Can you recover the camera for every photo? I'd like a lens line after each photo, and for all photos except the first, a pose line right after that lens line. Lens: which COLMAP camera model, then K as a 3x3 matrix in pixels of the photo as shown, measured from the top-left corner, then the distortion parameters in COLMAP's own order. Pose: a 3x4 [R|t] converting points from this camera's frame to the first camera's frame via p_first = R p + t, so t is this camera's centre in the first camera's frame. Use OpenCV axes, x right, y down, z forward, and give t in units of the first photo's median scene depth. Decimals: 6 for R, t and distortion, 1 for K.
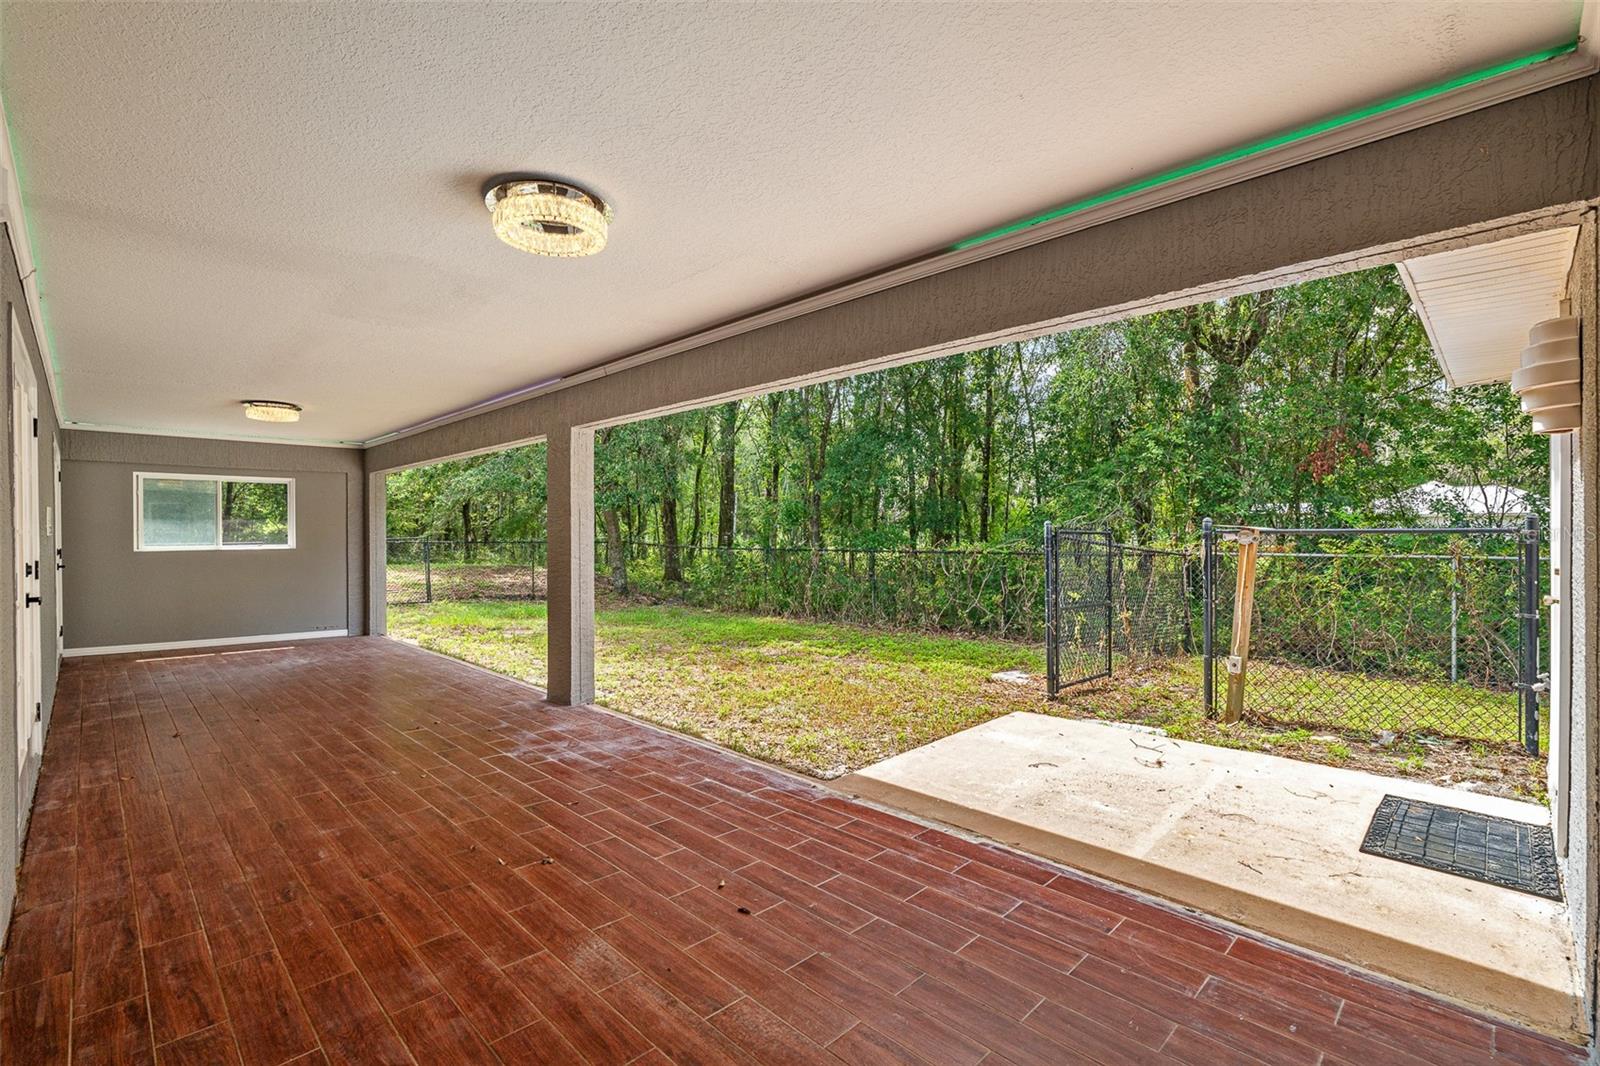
lens RADIAL K [[719.4, 0, 804.4], [0, 719.4, 527.8], [0, 0, 1]] dist [-0.001438, 0.000551]
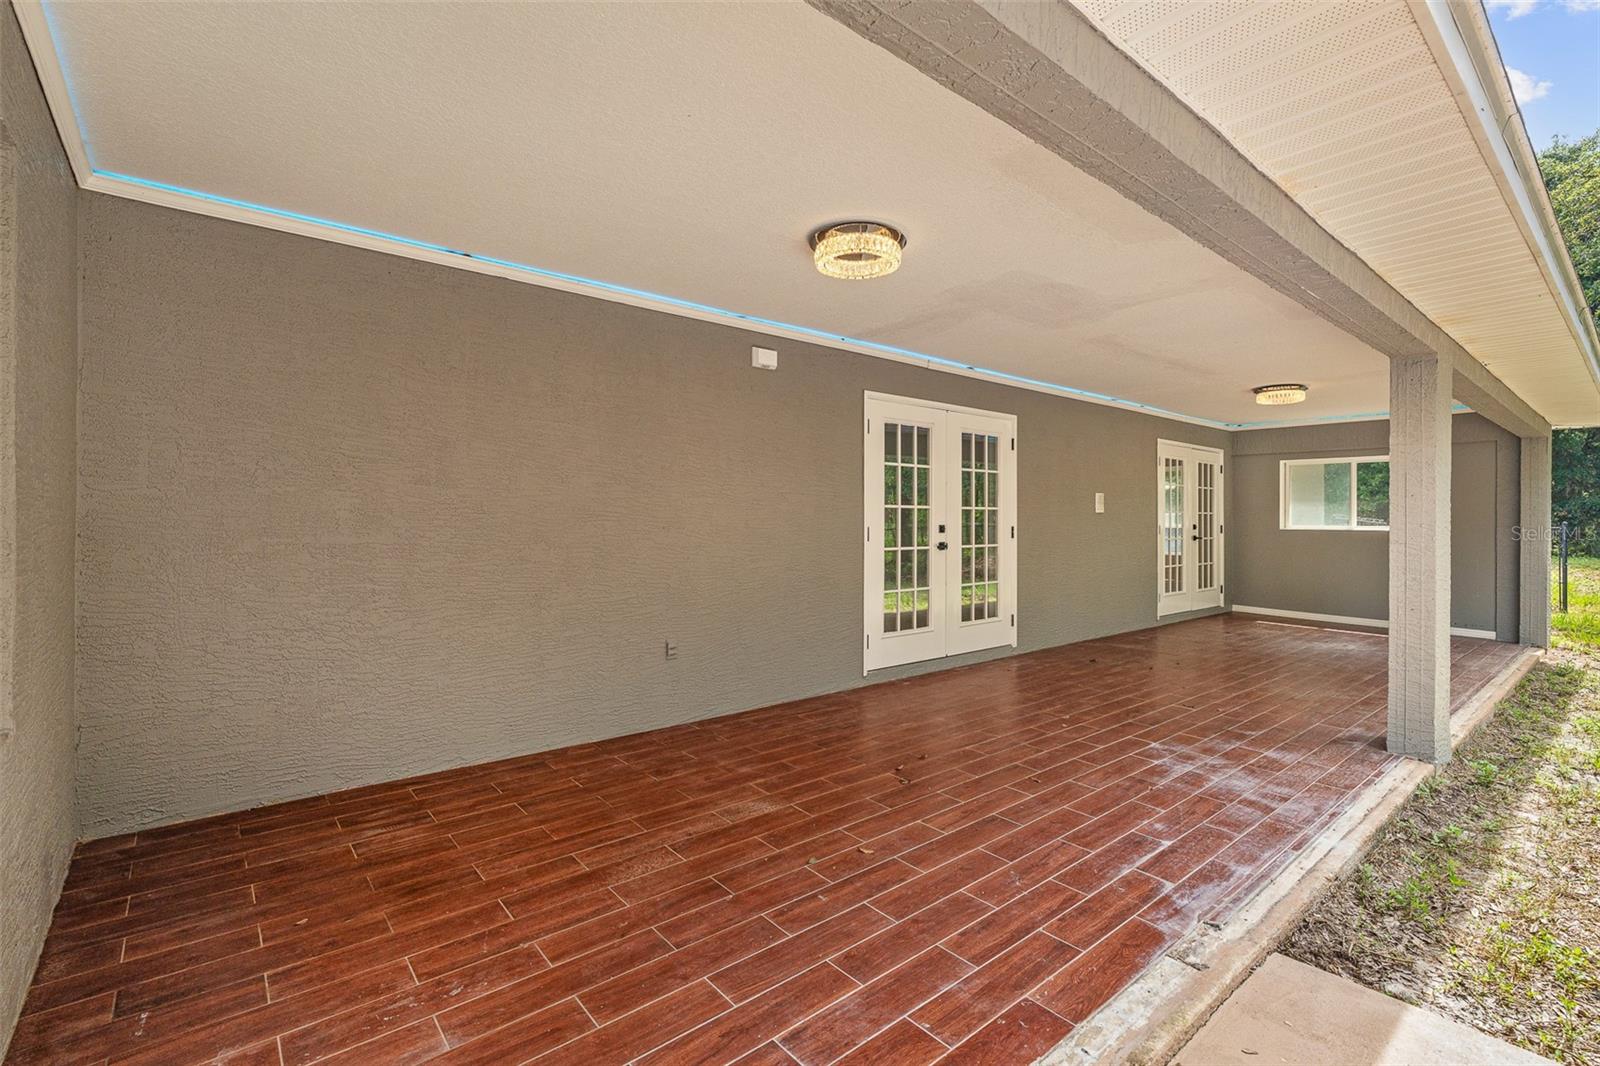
lens RADIAL K [[719.4, 0, 804.4], [0, 719.4, 527.8], [0, 0, 1]] dist [-0.001438, 0.000551]
pose [[-0.084811, 0.017075, -0.996251, 0.614124], [0.001322, 0.999854, 0.017024, 0.018789], [0.996396, 0.000127, -0.084821, 0.693856]]
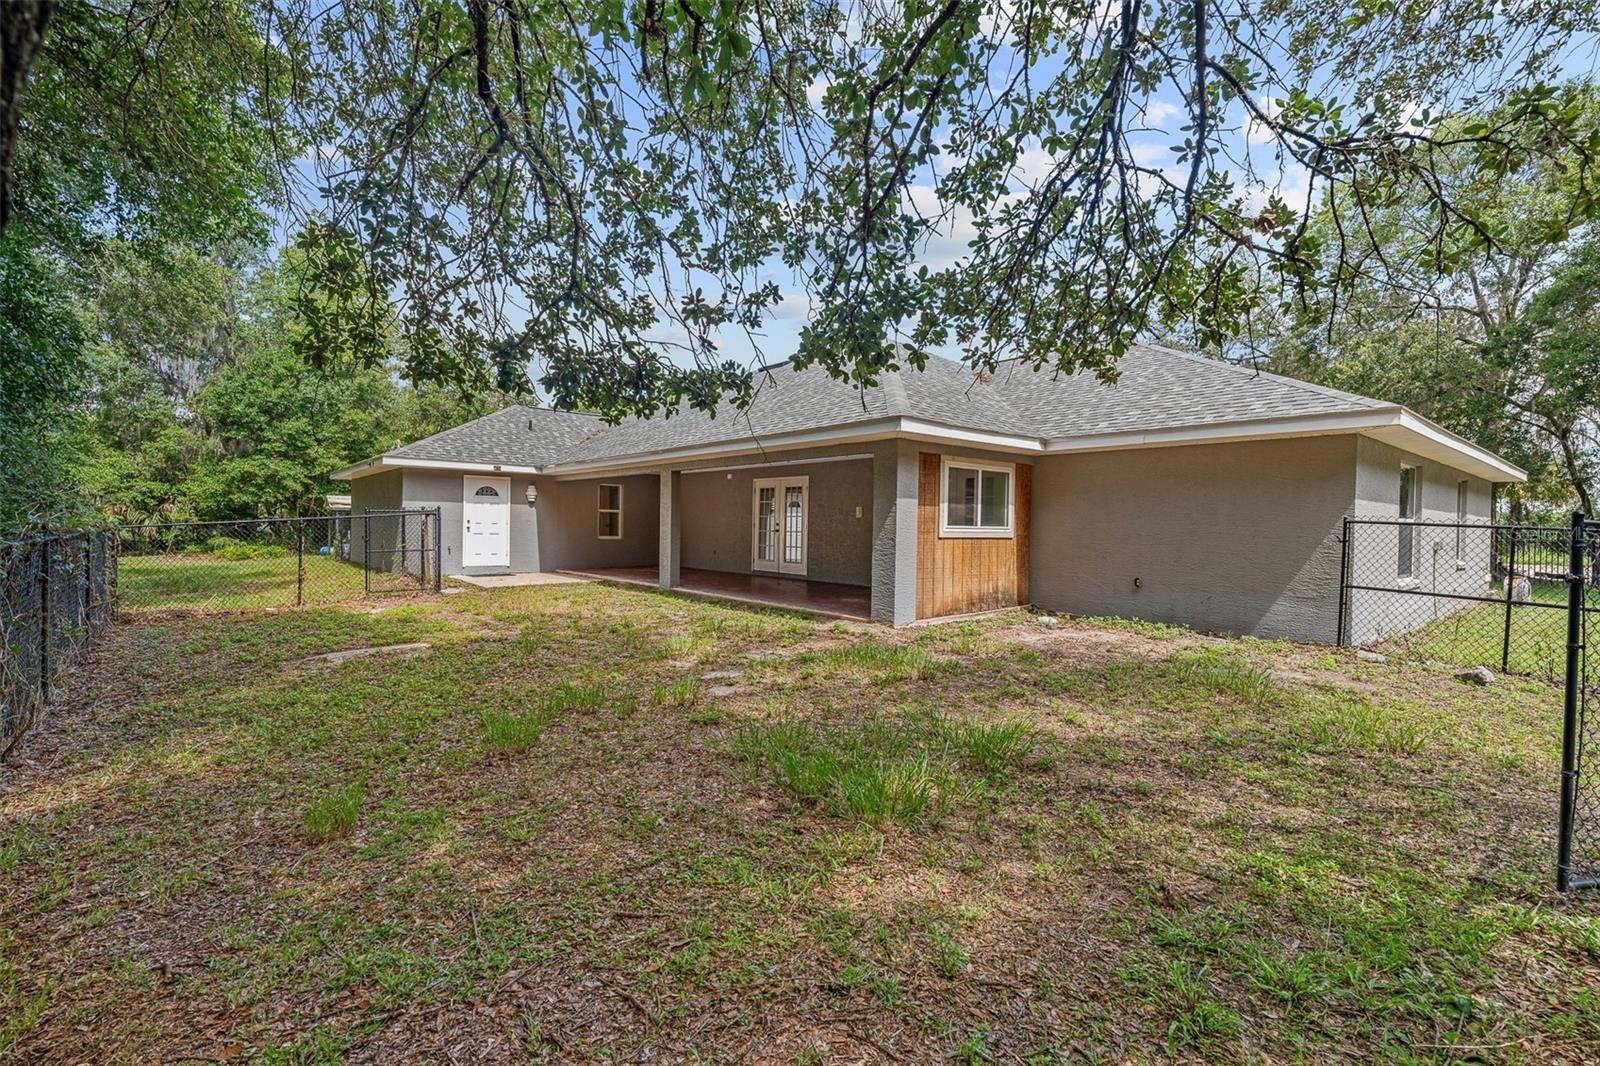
lens RADIAL K [[719.4, 0, 804.4], [0, 719.4, 527.8], [0, 0, 1]] dist [-0.001438, 0.000551]
pose [[-0.996024, -0.007534, 0.088763, -1.491094], [-0.007384, 0.999971, 0.002012, 0.059916], [-0.088775, 0.001349, -0.996051, 4.998430]]
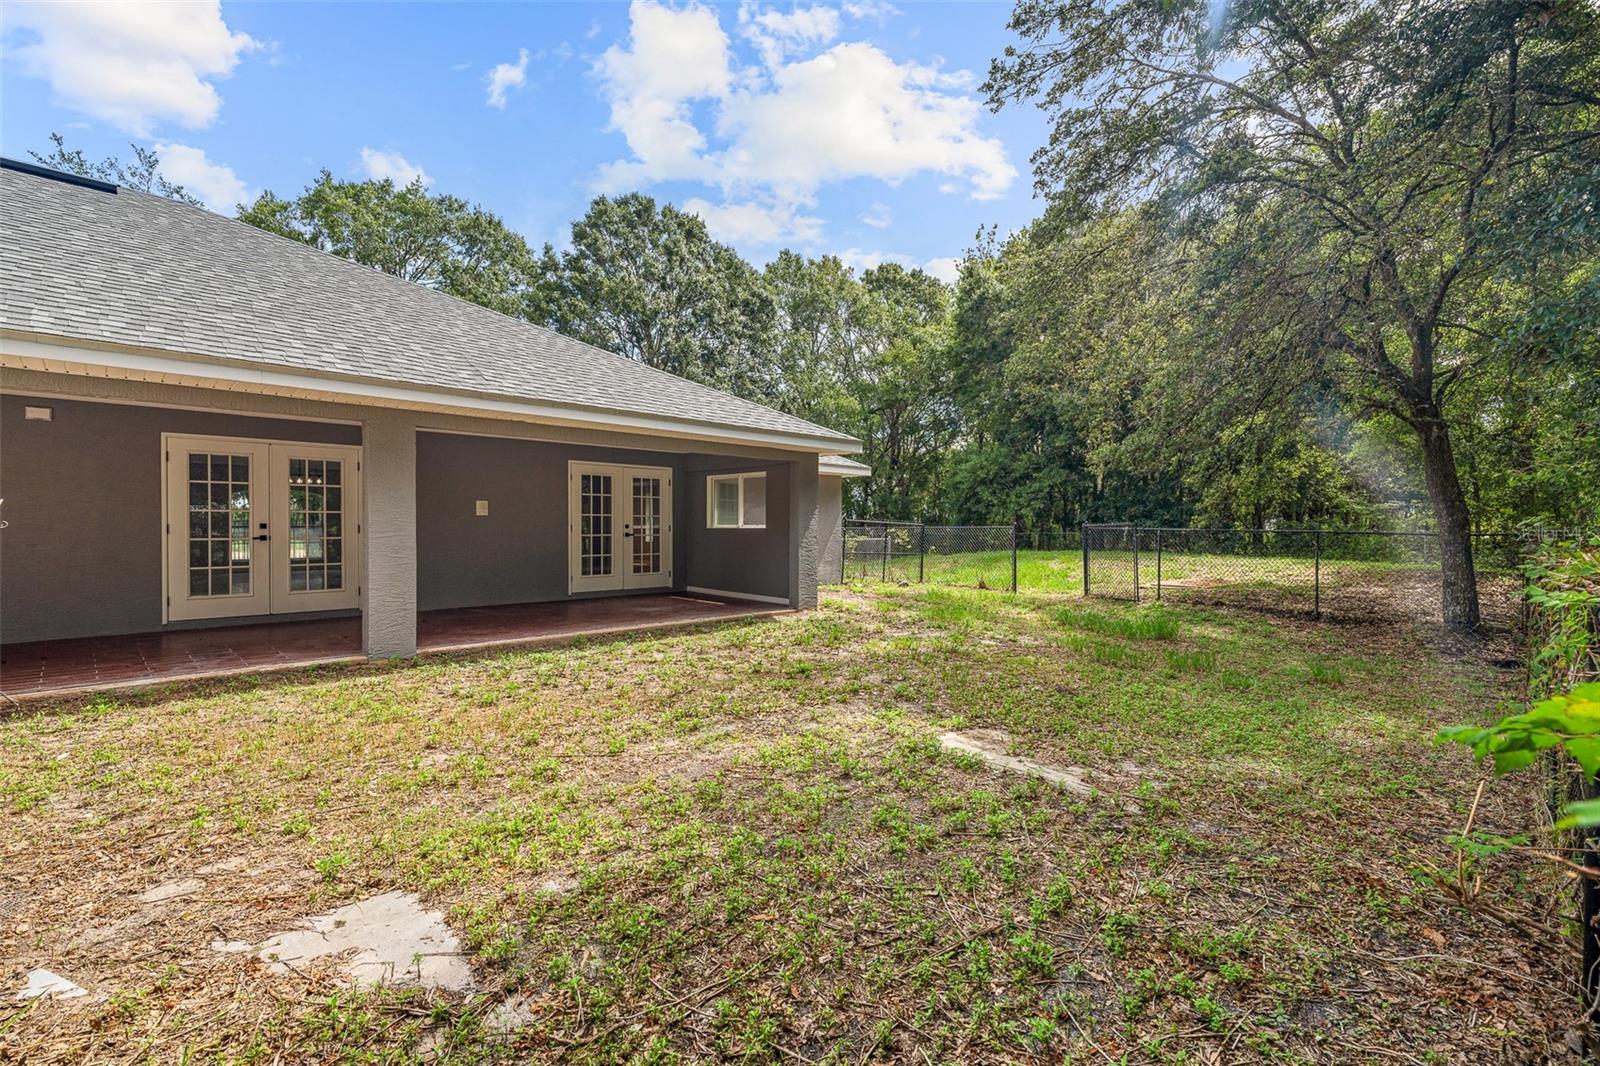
lens RADIAL K [[719.4, 0, 804.4], [0, 719.4, 527.8], [0, 0, 1]] dist [-0.001438, 0.000551]
pose [[-0.008141, 0.009141, -0.999925, 1.264354], [0.003692, 0.999952, 0.009111, 0.039323], [0.999960, -0.003617, -0.008174, 2.556461]]
